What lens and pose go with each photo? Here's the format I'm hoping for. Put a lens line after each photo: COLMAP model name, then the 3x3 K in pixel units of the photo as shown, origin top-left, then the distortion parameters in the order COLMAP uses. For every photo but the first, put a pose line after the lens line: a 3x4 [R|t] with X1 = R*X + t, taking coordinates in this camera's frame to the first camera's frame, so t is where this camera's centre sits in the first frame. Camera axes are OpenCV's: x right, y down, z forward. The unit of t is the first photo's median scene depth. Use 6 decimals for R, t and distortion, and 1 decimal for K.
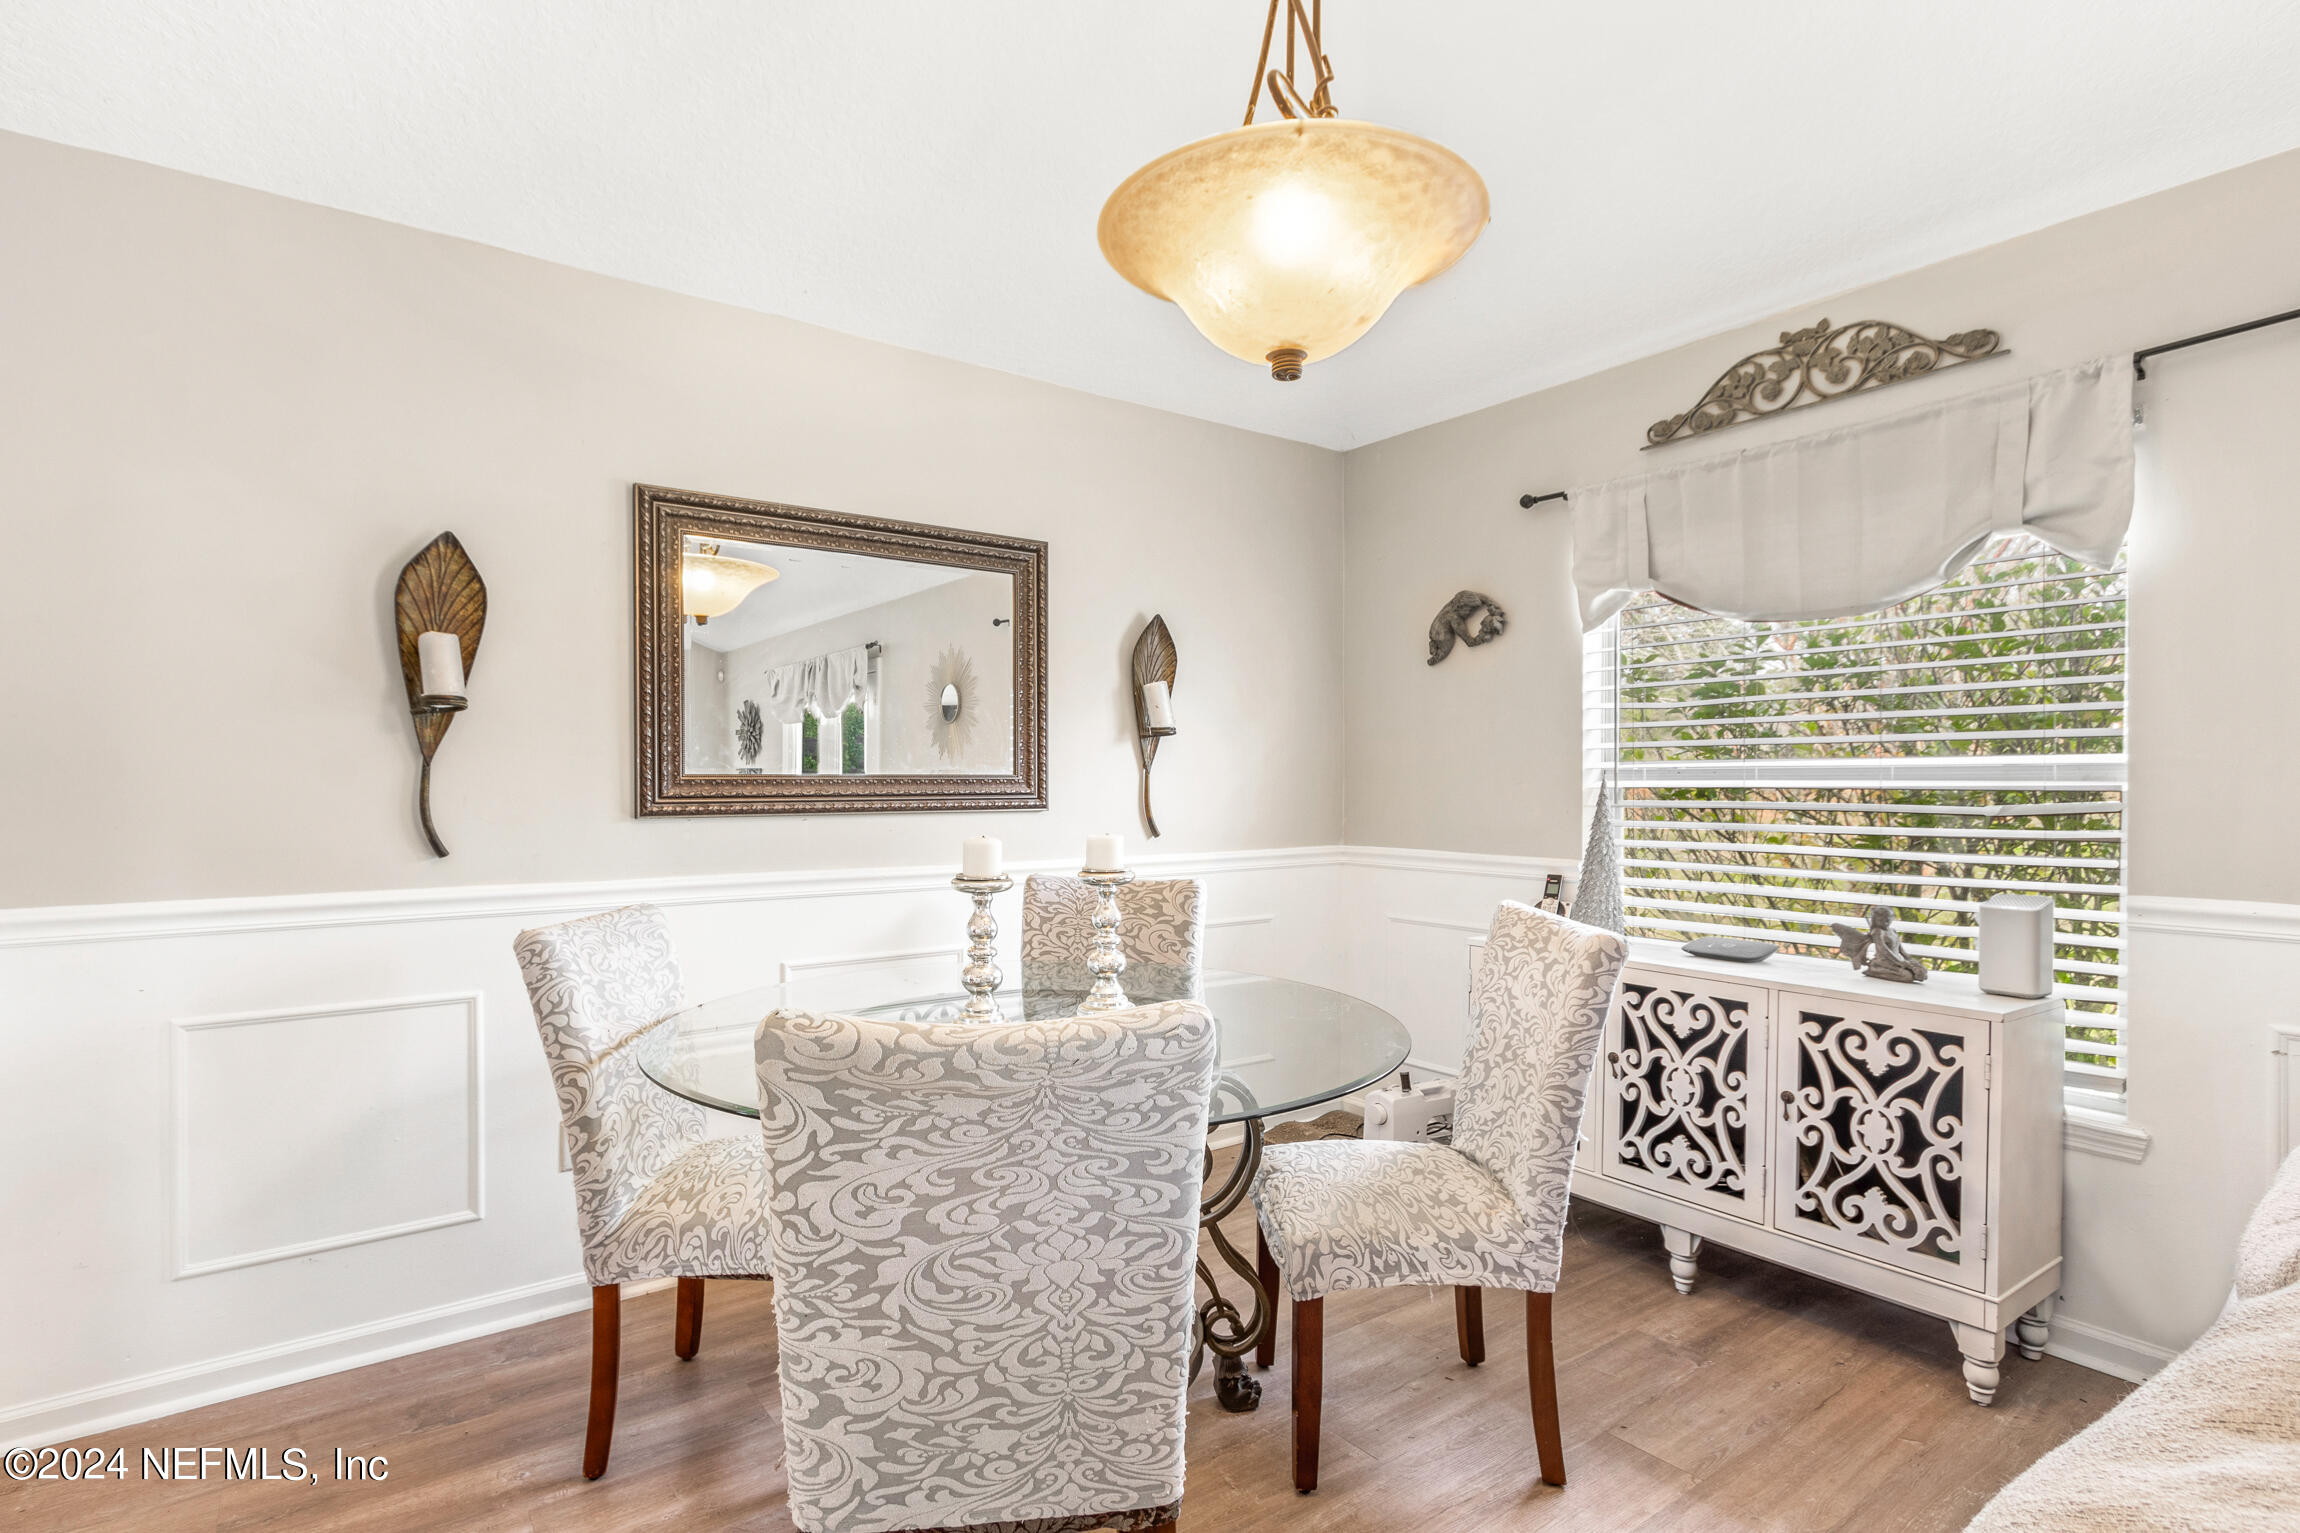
lens RADIAL K [[1099.5, 0, 1113.9], [0, 1099.5, 762.8], [0, 0, 1]] dist [0.004437, 0.000599]
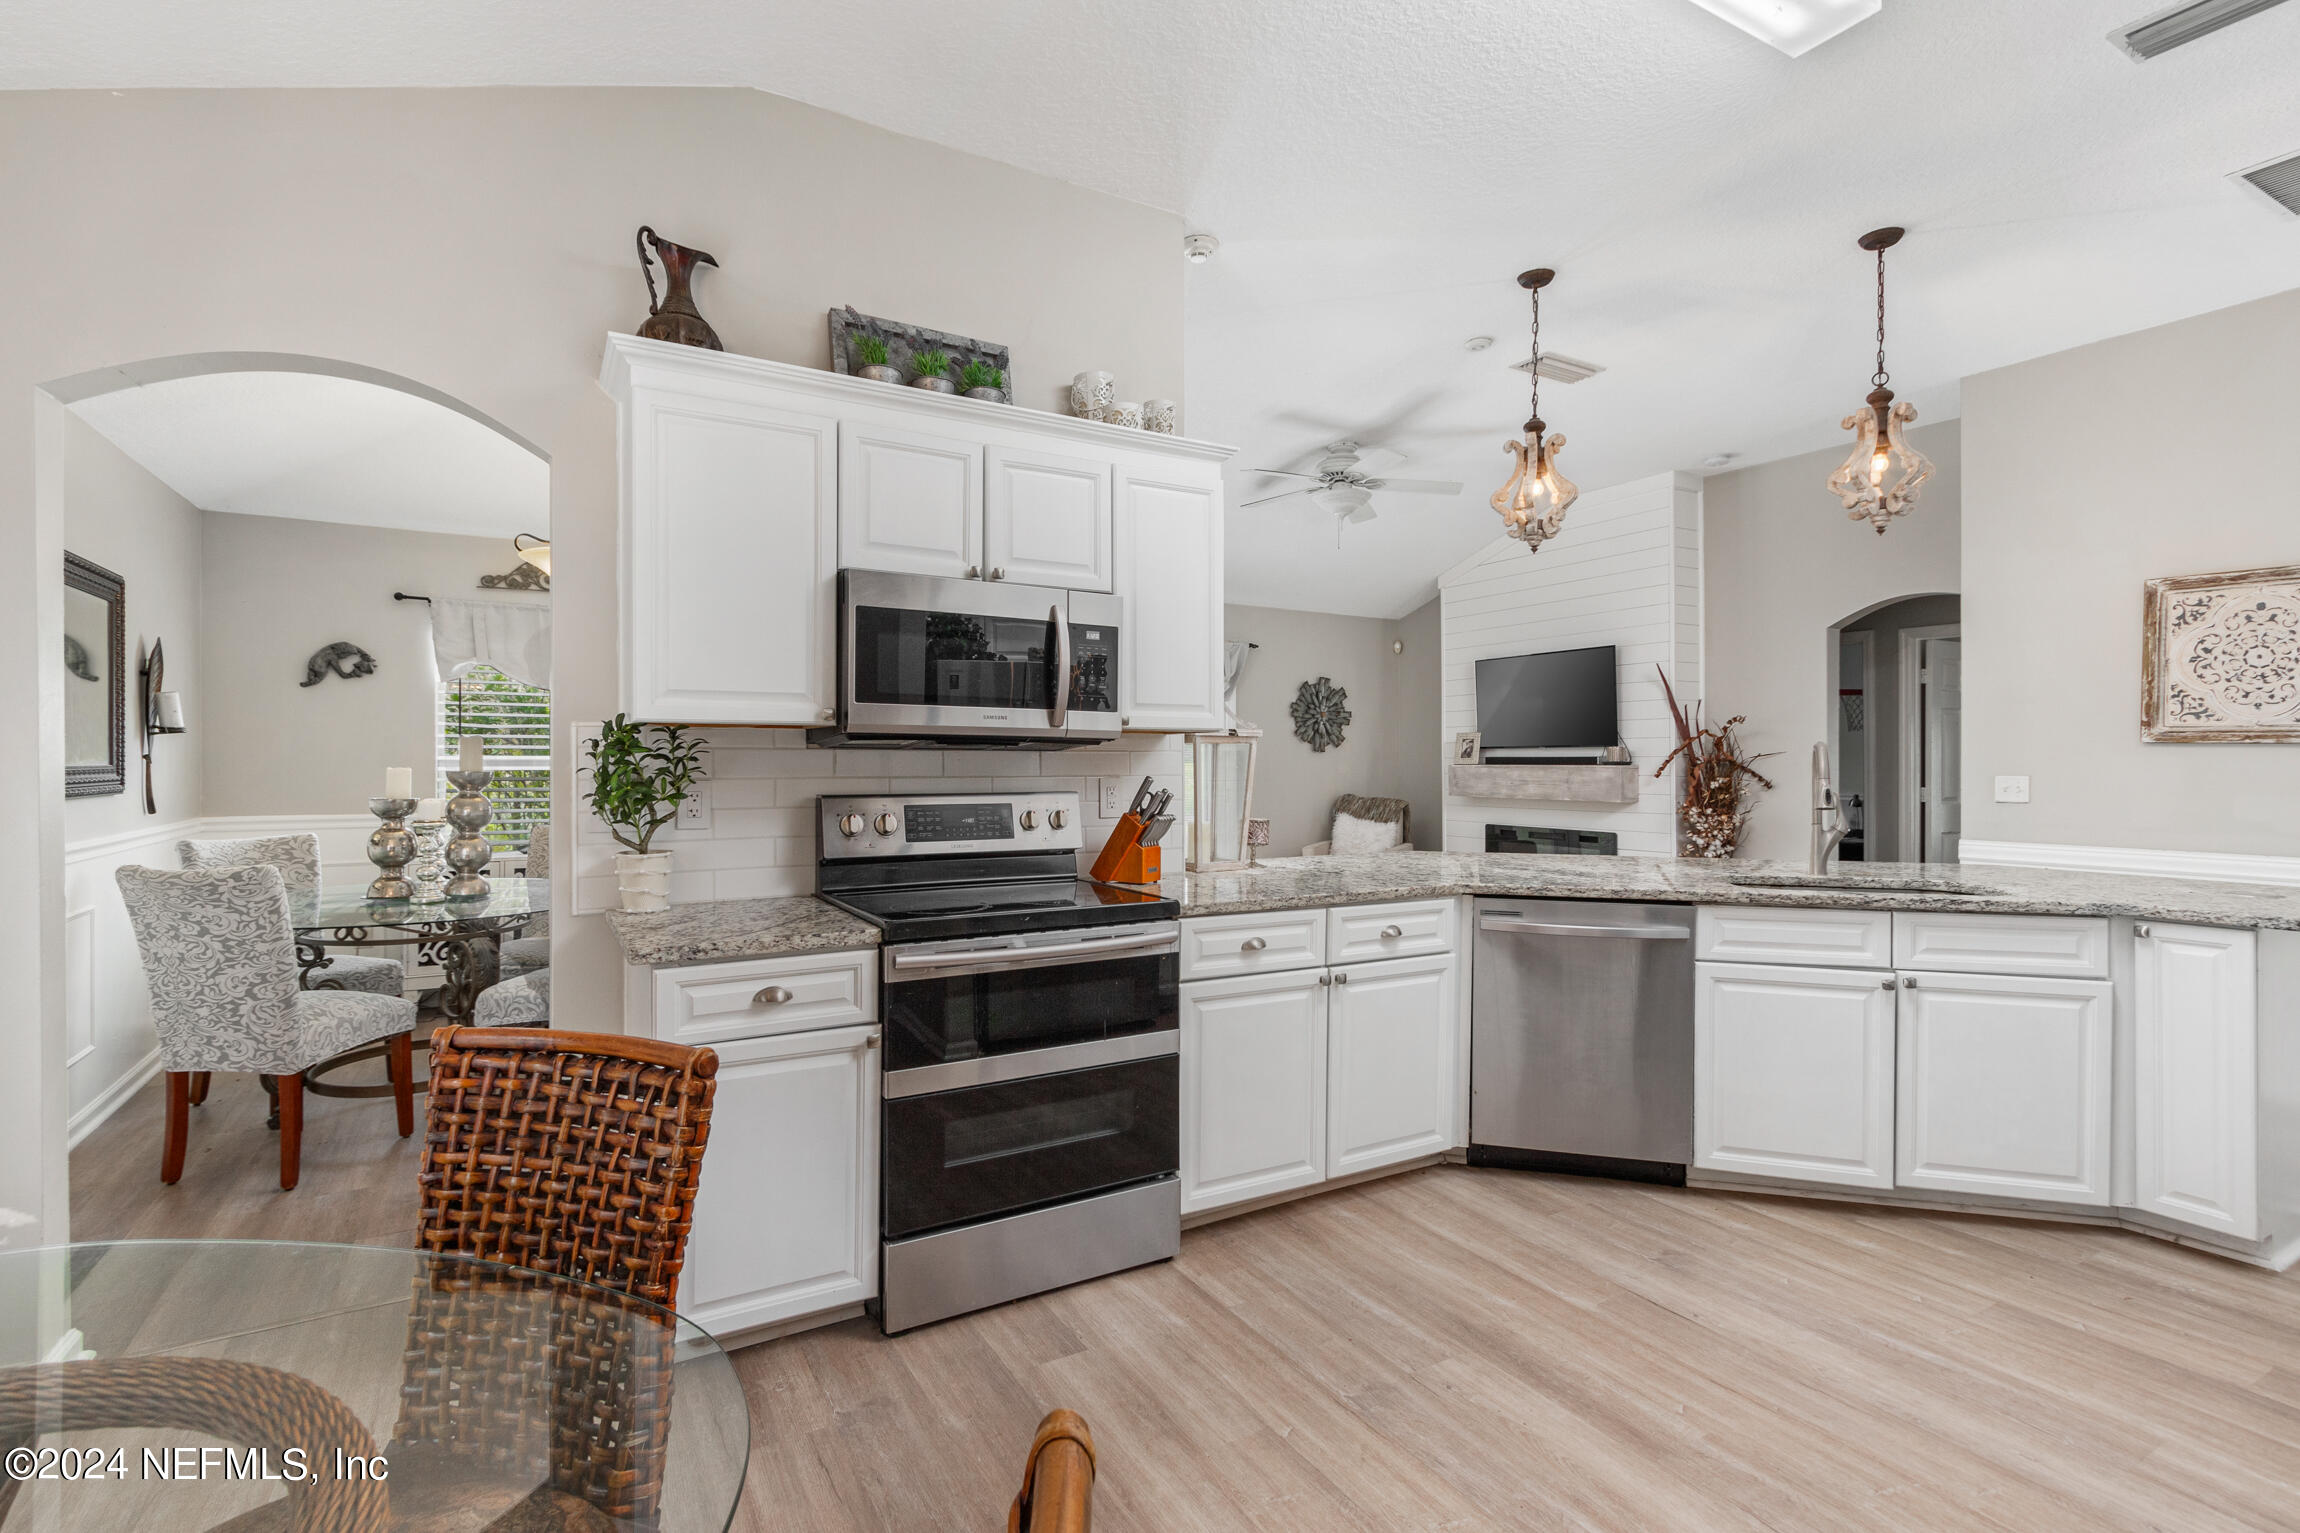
lens RADIAL K [[1099.5, 0, 1038.9], [0, 1099.5, 765.3], [0, 0, 1]] dist [0.004437, 0.000599]
pose [[0.159884, -0.010171, 0.987083, -1.256985], [-0.021223, 0.999680, 0.013739, -0.031415], [-0.986908, -0.023146, 0.159617, -0.248469]]
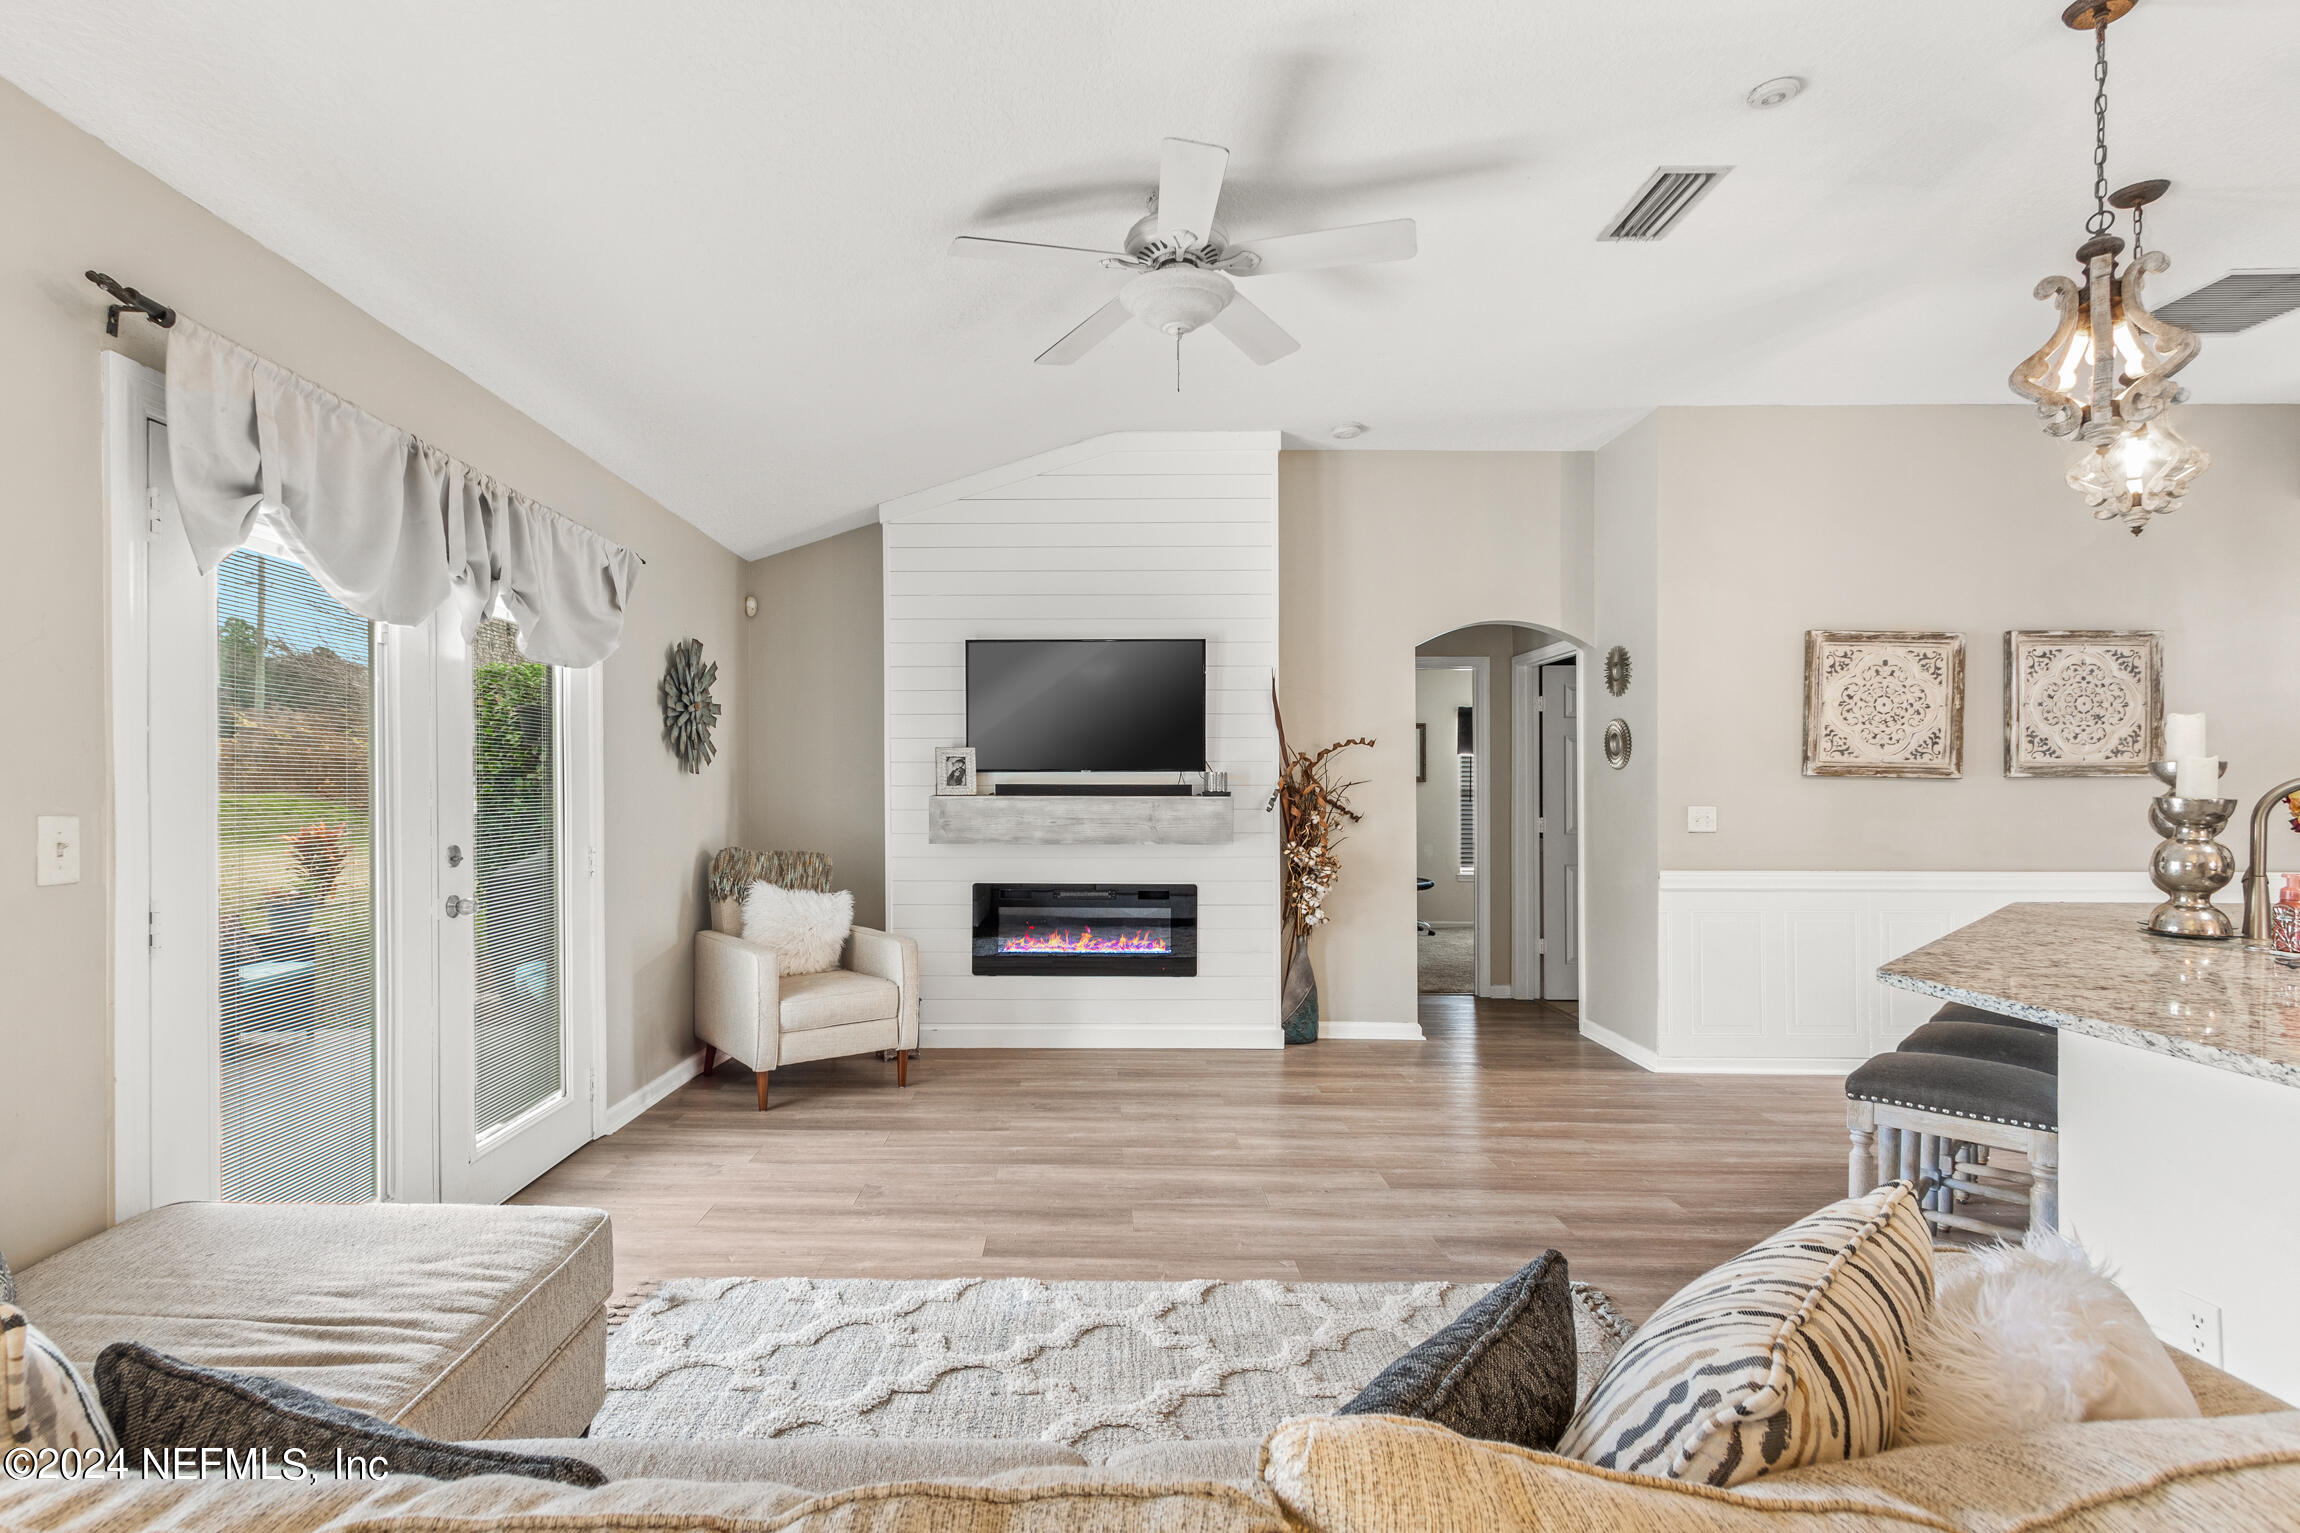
lens RADIAL K [[1099.5, 0, 1077.5], [0, 1099.5, 796.1], [0, 0, 1]] dist [0.004437, 0.000599]
pose [[-0.826372, -0.011843, 0.563000, 0.239422], [-0.018973, 0.999797, -0.006818, -0.011675], [-0.562805, -0.016316, -0.826429, 0.434632]]
